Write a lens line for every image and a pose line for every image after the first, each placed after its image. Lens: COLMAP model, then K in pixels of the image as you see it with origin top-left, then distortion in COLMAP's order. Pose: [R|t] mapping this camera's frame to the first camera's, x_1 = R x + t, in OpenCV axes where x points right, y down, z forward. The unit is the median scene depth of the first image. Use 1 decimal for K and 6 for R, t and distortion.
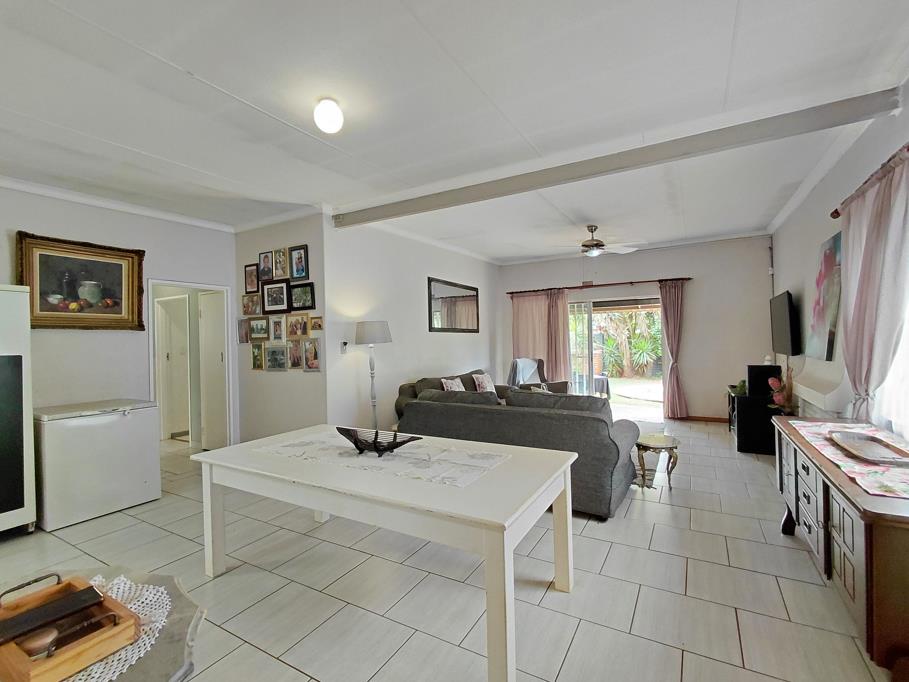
lens RADIAL K [[416.9, 0, 452.8], [0, 416.9, 343.1], [0, 0, 1]] dist [-0.003269, -0.000059]
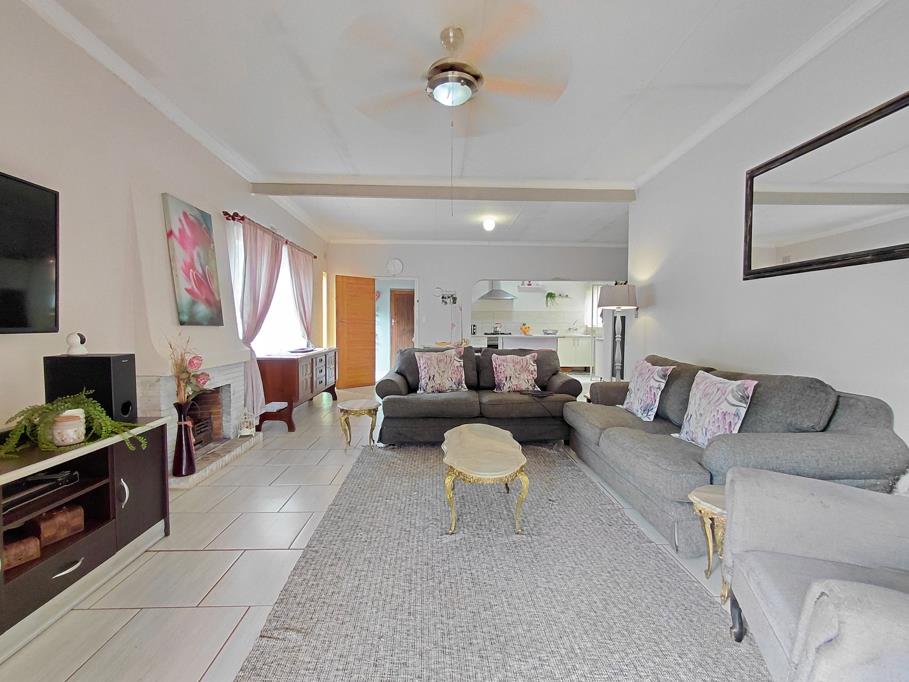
lens RADIAL K [[420.5, 0, 456.5], [0, 420.5, 339.2], [0, 0, 1]] dist [0.000499, 0.000641]
pose [[-0.843475, 0.035622, -0.535986, 0.793614], [0.009789, 0.998652, 0.050966, 0.021588], [0.537080, 0.037742, -0.842687, 1.883739]]
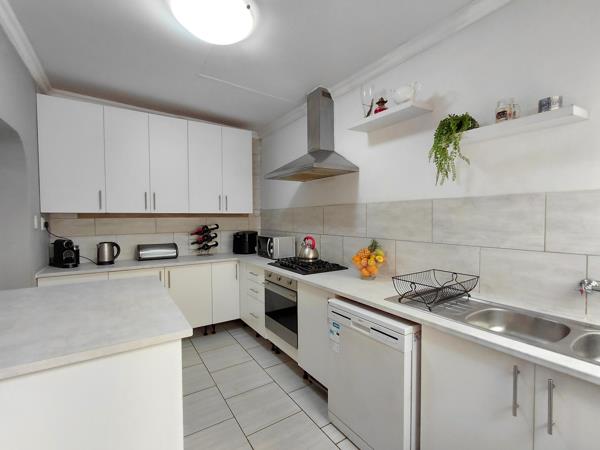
lens RADIAL K [[275.2, 0, 298.9], [0, 275.2, 226.4], [0, 0, 1]] dist [-0.003269, -0.000059]
pose [[-0.894416, 0.013559, 0.447030, -1.123904], [0.027838, 0.999290, 0.025388, 0.015081], [-0.446368, 0.035152, -0.894159, 0.413233]]
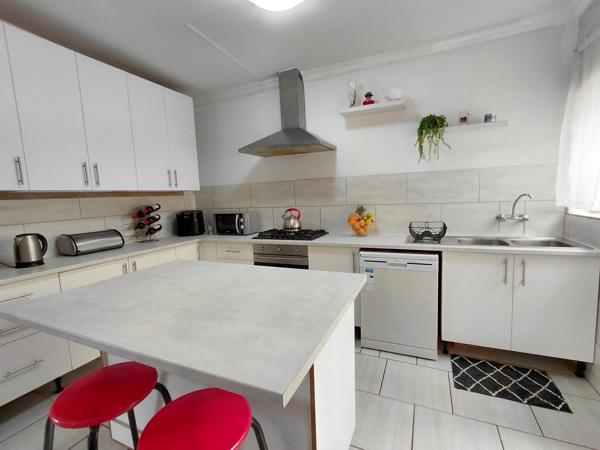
lens RADIAL K [[277.6, 0, 301.3], [0, 277.6, 223.8], [0, 0, 1]] dist [0.000499, 0.000641]
pose [[-0.992323, 0.074636, -0.098609, -0.790043], [0.063657, 0.991875, 0.110145, 0.018674], [0.106028, 0.103022, -0.989012, 0.539854]]
